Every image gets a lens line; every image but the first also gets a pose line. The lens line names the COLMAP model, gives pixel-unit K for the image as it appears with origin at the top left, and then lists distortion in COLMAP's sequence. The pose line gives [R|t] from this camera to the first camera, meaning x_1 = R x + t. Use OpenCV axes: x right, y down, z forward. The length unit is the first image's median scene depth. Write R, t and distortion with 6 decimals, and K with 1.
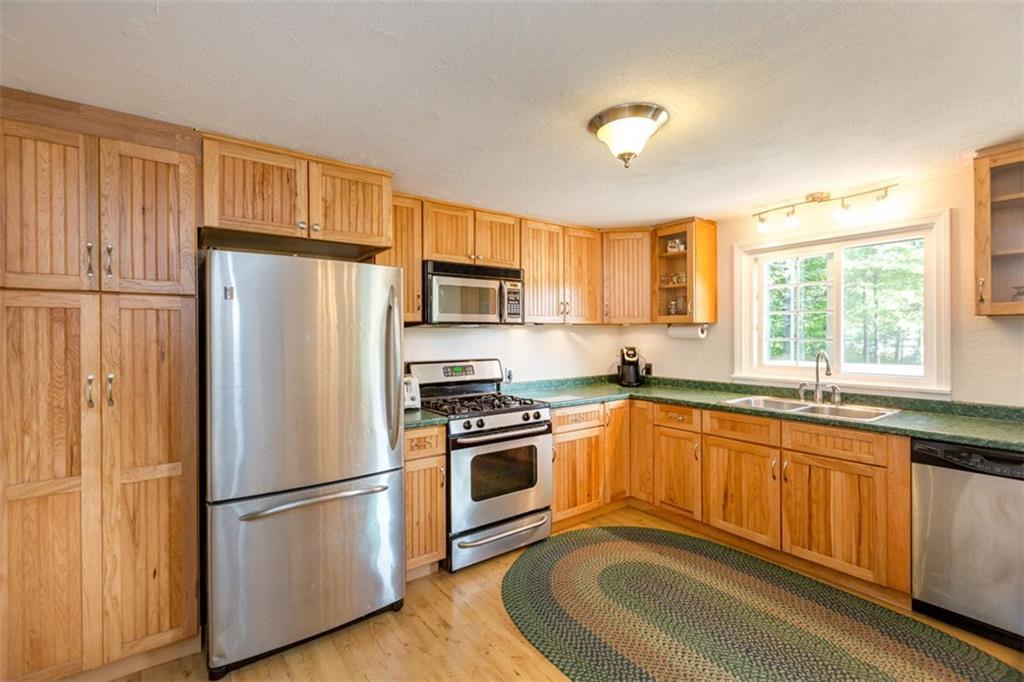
lens RADIAL K [[453.3, 0, 510.5], [0, 453.3, 338.4], [0, 0, 1]] dist [0.001099, -0.000133]
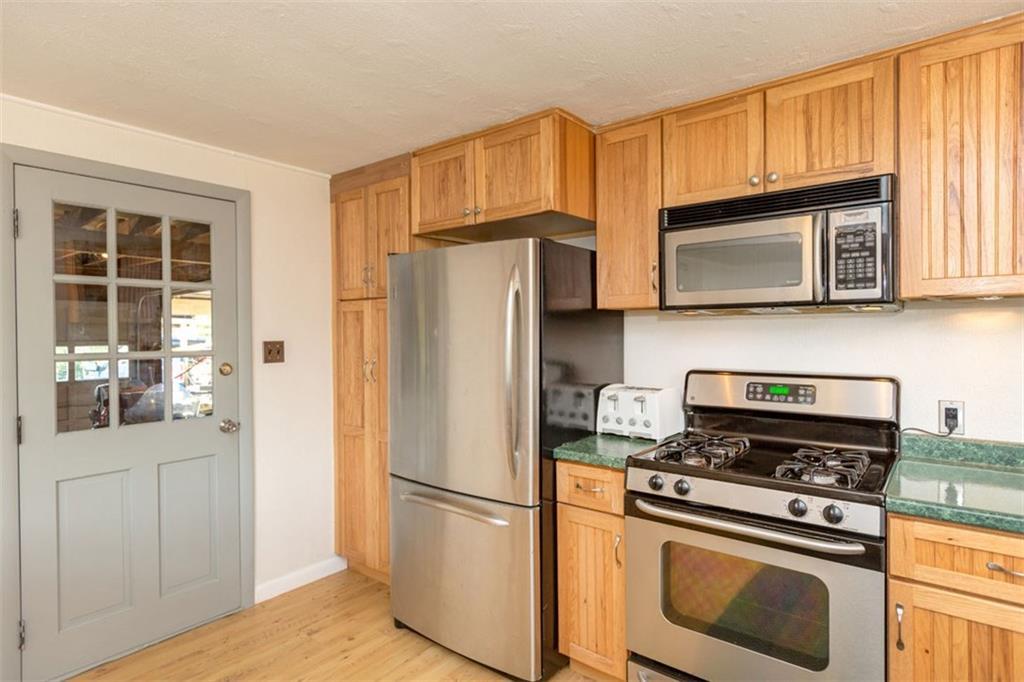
lens RADIAL K [[547.7, 0, 512.0], [0, 547.7, 341.0], [0, 0, 1]] dist [0.001272, 0.000382]
pose [[0.270467, 0.021815, -0.962482, 0.542825], [0.000395, 0.999741, 0.022770, -0.007678], [0.962729, -0.006539, 0.270388, 0.645833]]
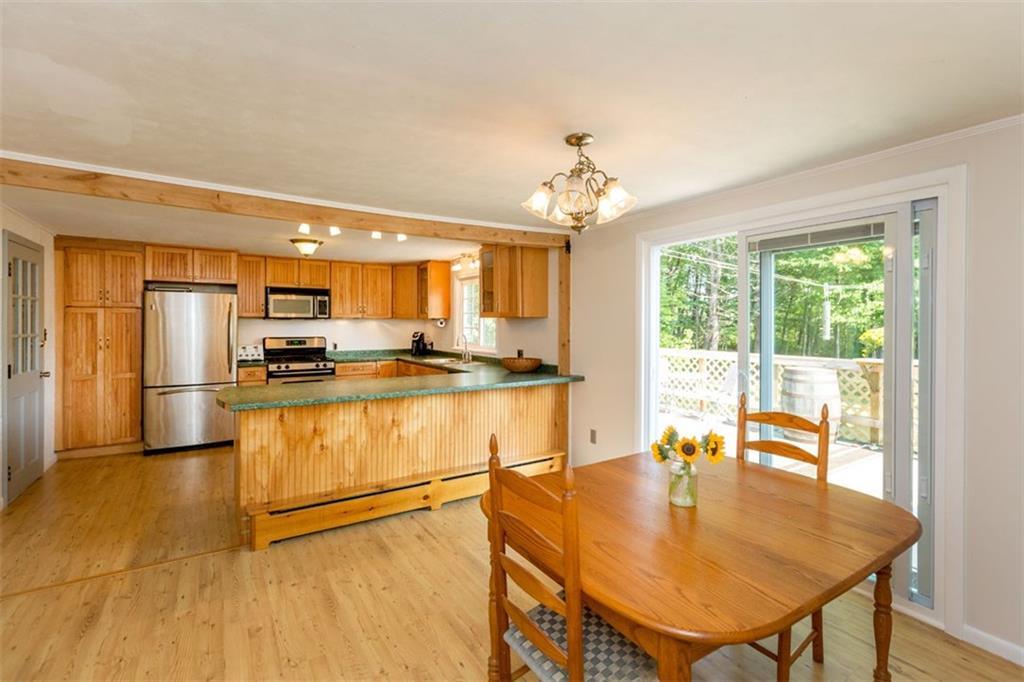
lens RADIAL K [[471.6, 0, 529.7], [0, 471.6, 326.4], [0, 0, 1]] dist [0.001200, 0.000422]
pose [[0.999100, 0.010940, -0.040981, 1.171088], [-0.010885, 0.999940, 0.001562, -0.012951], [0.040996, -0.001115, 0.999159, -1.147120]]
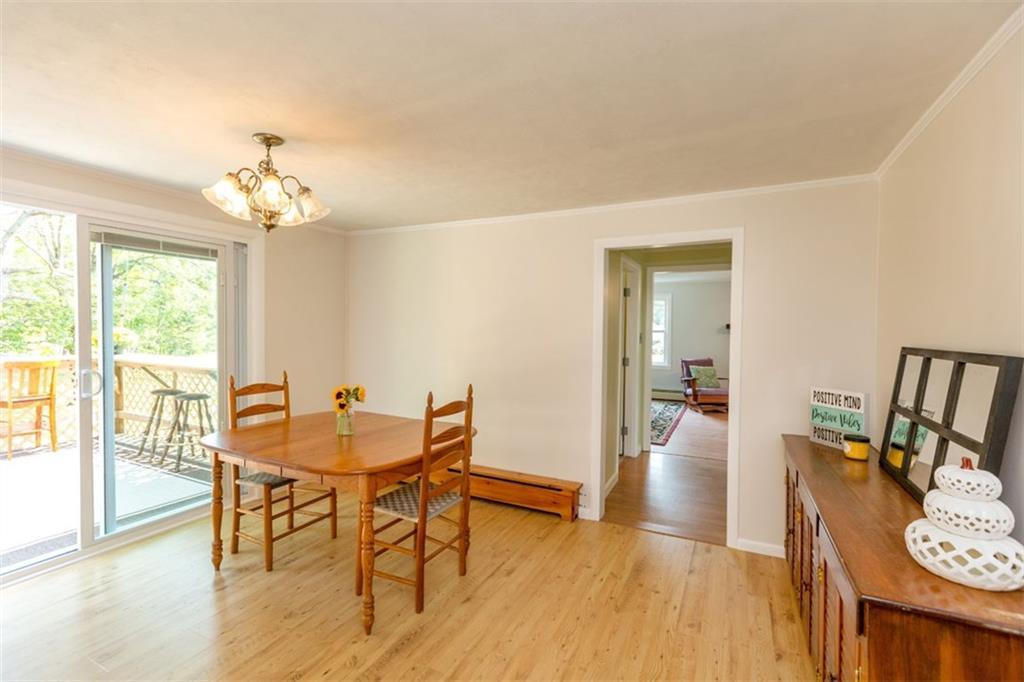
lens RADIAL K [[453.3, 0, 510.5], [0, 453.3, 338.4], [0, 0, 1]] dist [0.001099, -0.000133]
pose [[-0.463603, -0.016237, 0.885894, 0.341561], [0.002597, 0.999803, 0.019684, 0.002493], [-0.886039, 0.011427, -0.463470, -0.370014]]
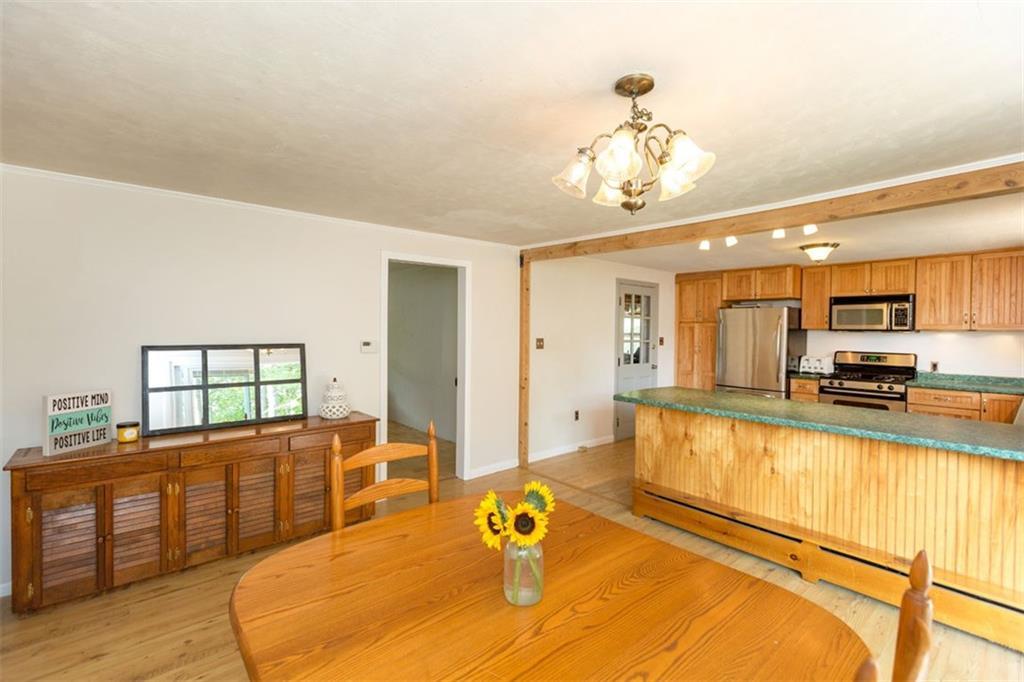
lens RADIAL K [[453.3, 0, 510.5], [0, 453.3, 338.4], [0, 0, 1]] dist [0.001099, -0.000133]
pose [[0.081273, 0.026989, -0.996326, 1.767551], [-0.017900, 0.999512, 0.025615, -0.025486], [0.996531, 0.015752, 0.081716, -0.548129]]
